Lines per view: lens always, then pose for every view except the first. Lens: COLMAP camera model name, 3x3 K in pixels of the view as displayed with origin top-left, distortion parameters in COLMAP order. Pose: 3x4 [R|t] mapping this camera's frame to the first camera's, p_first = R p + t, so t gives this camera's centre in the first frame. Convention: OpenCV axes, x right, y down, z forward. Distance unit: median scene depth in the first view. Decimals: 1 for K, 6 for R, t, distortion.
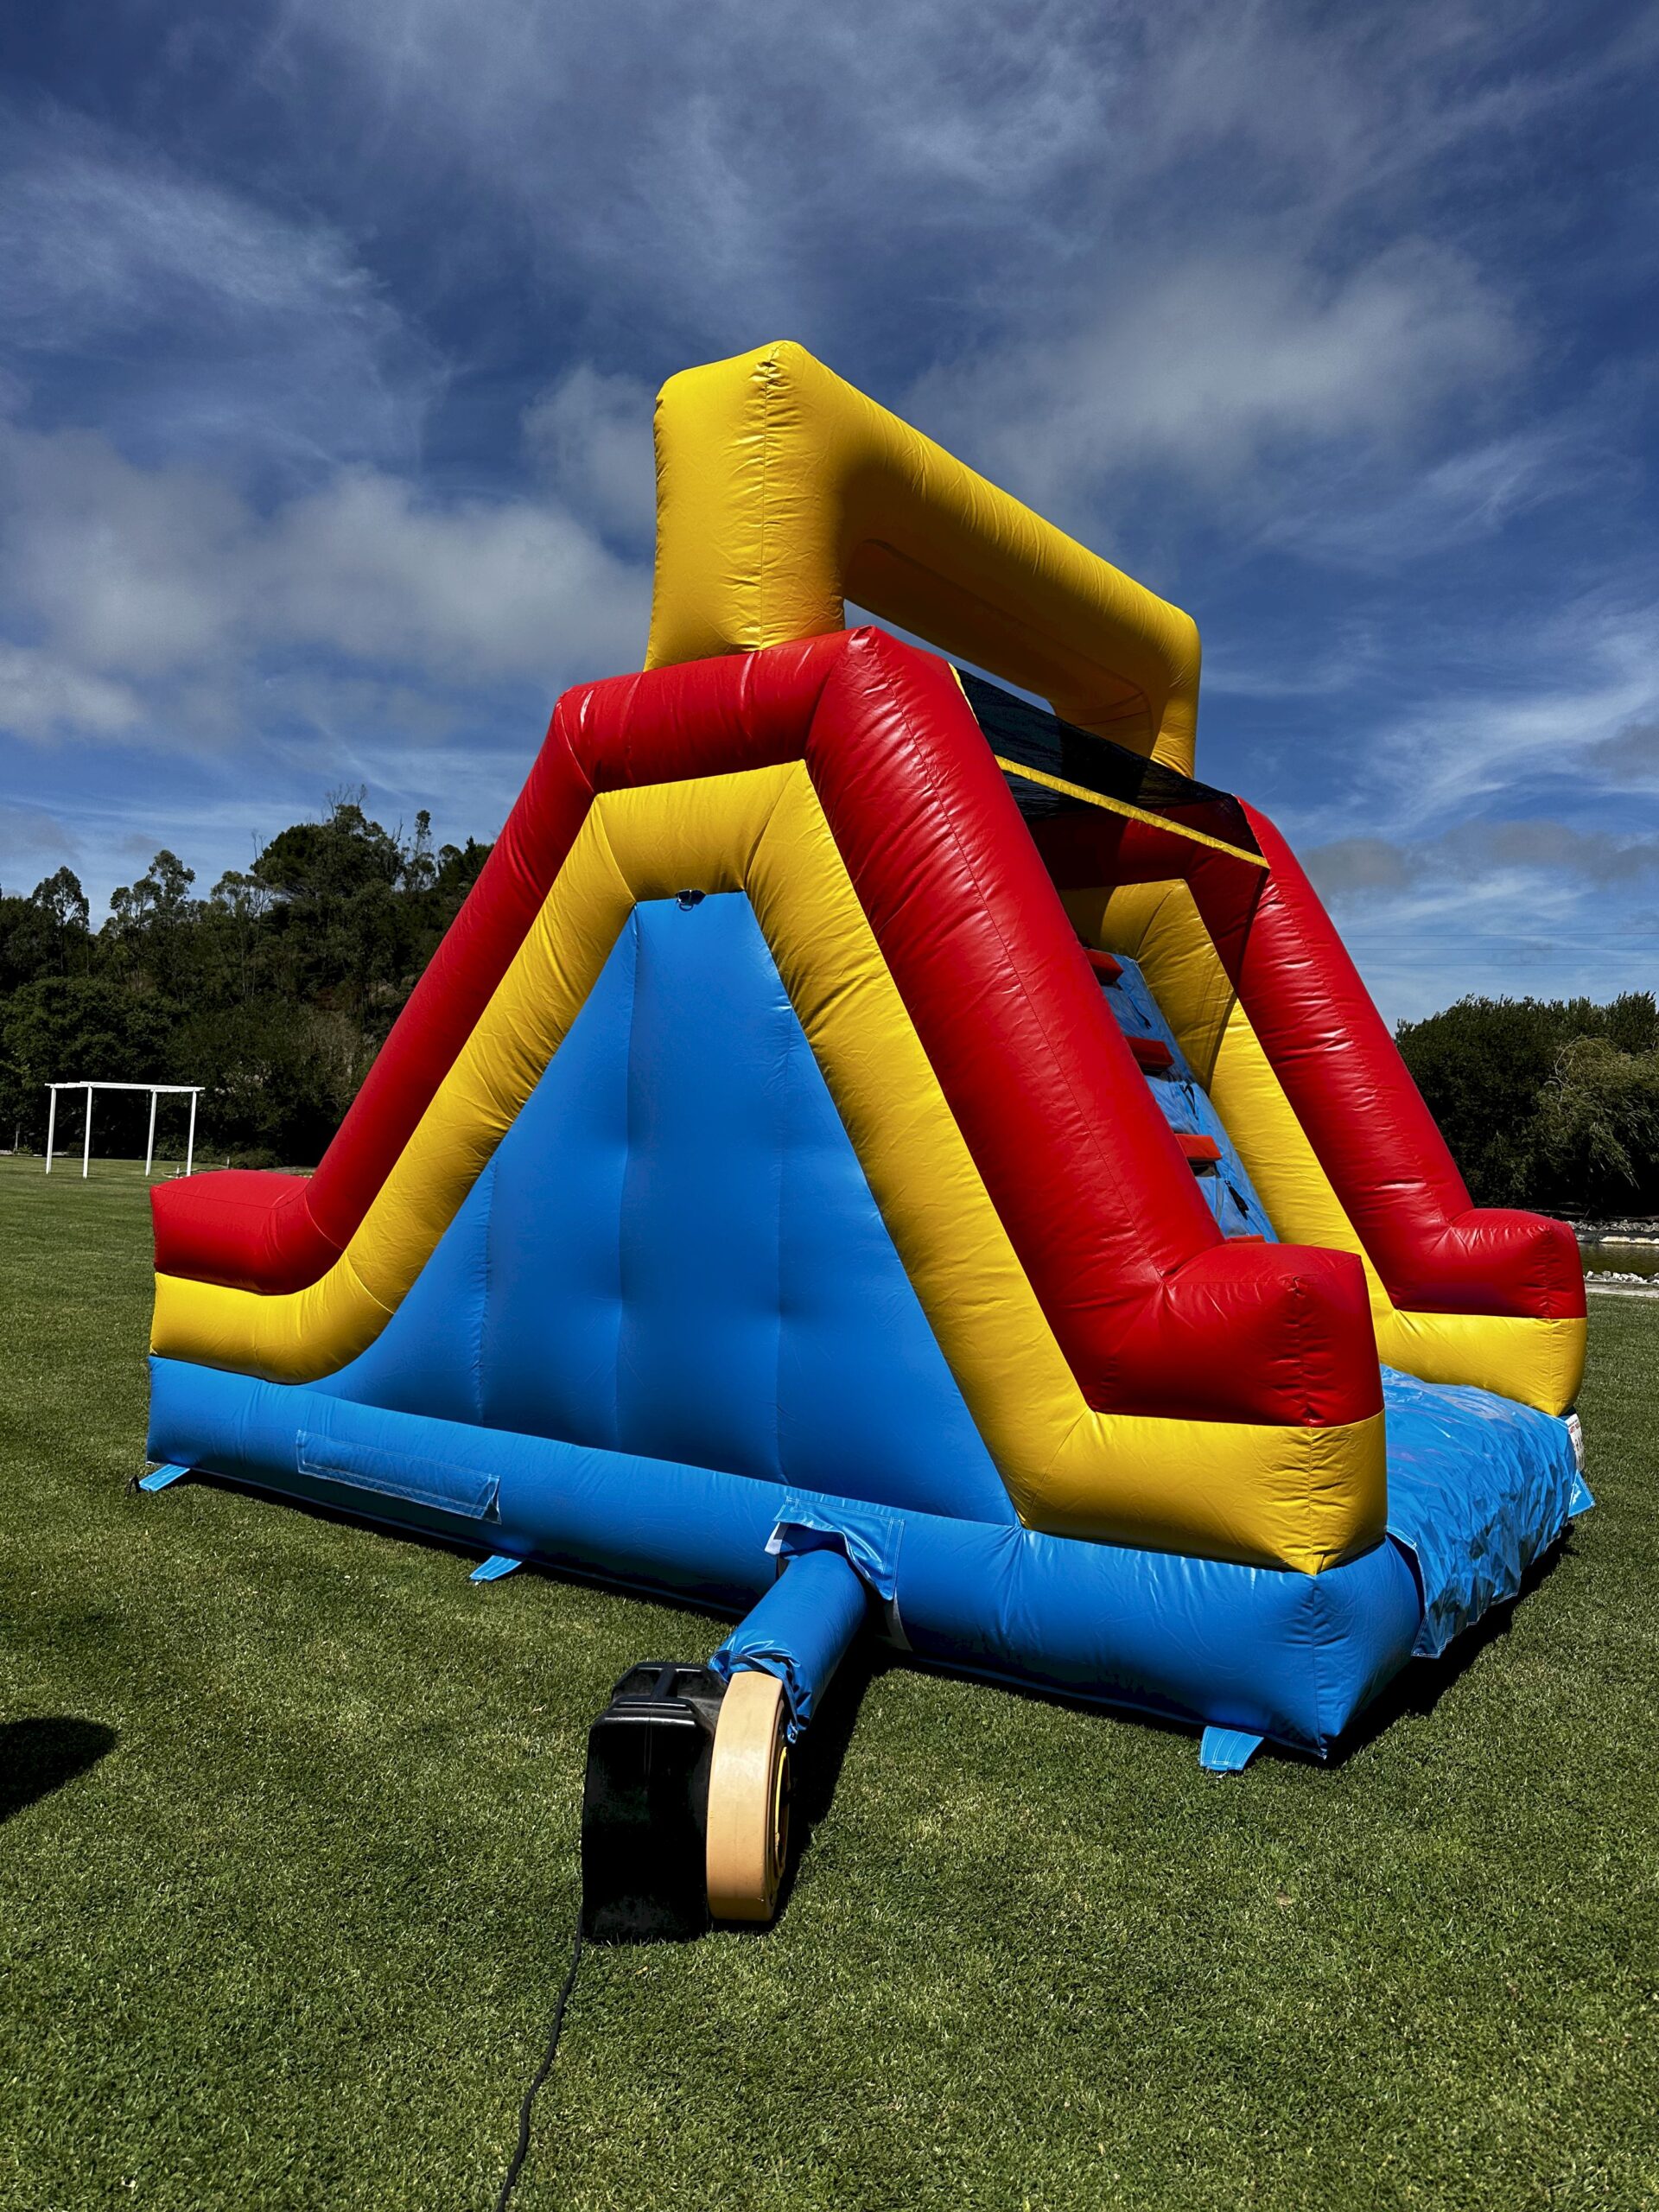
lens RADIAL K [[1624.7, 0, 843.7], [0, 1624.7, 1107.7], [0, 0, 1]] dist [0.014483, -0.002536]
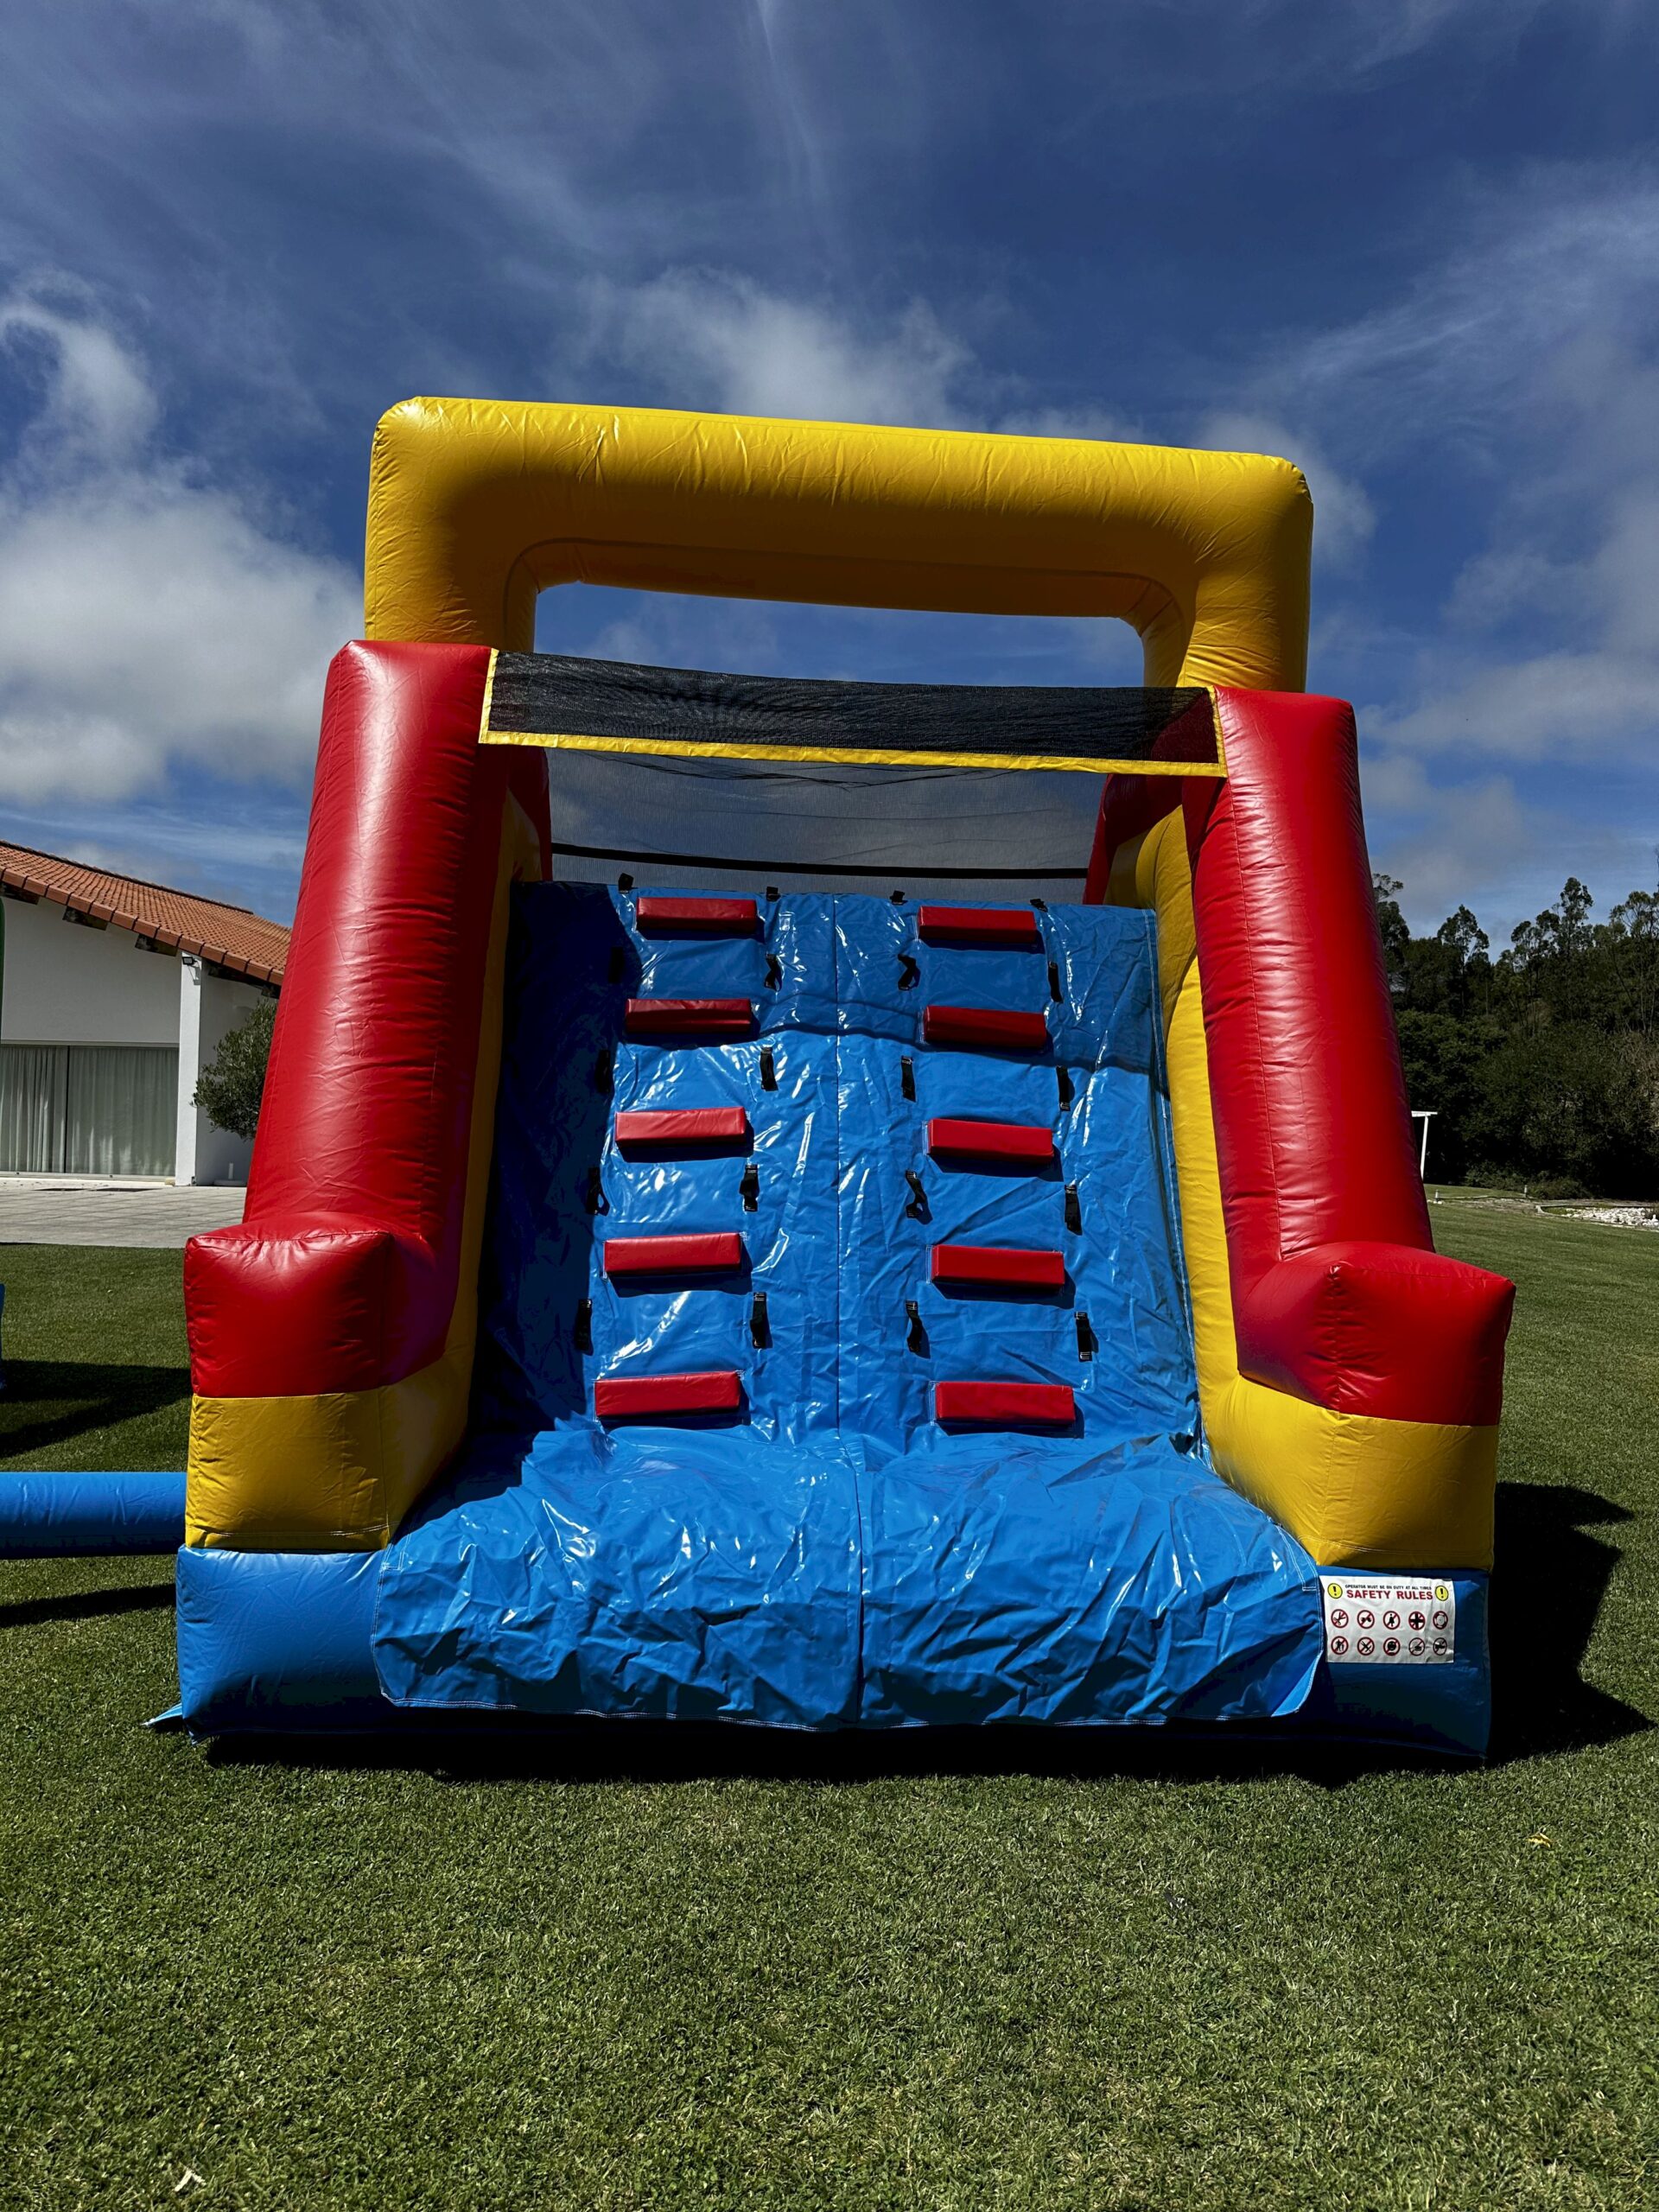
lens RADIAL K [[1624.7, 0, 843.7], [0, 1624.7, 1107.7], [0, 0, 1]] dist [0.014483, -0.002536]
pose [[0.617199, -0.002000, -0.786805, 0.132300], [-0.014796, 0.999790, -0.014148, 0.003362], [0.786668, 0.020374, 0.617040, 0.071775]]
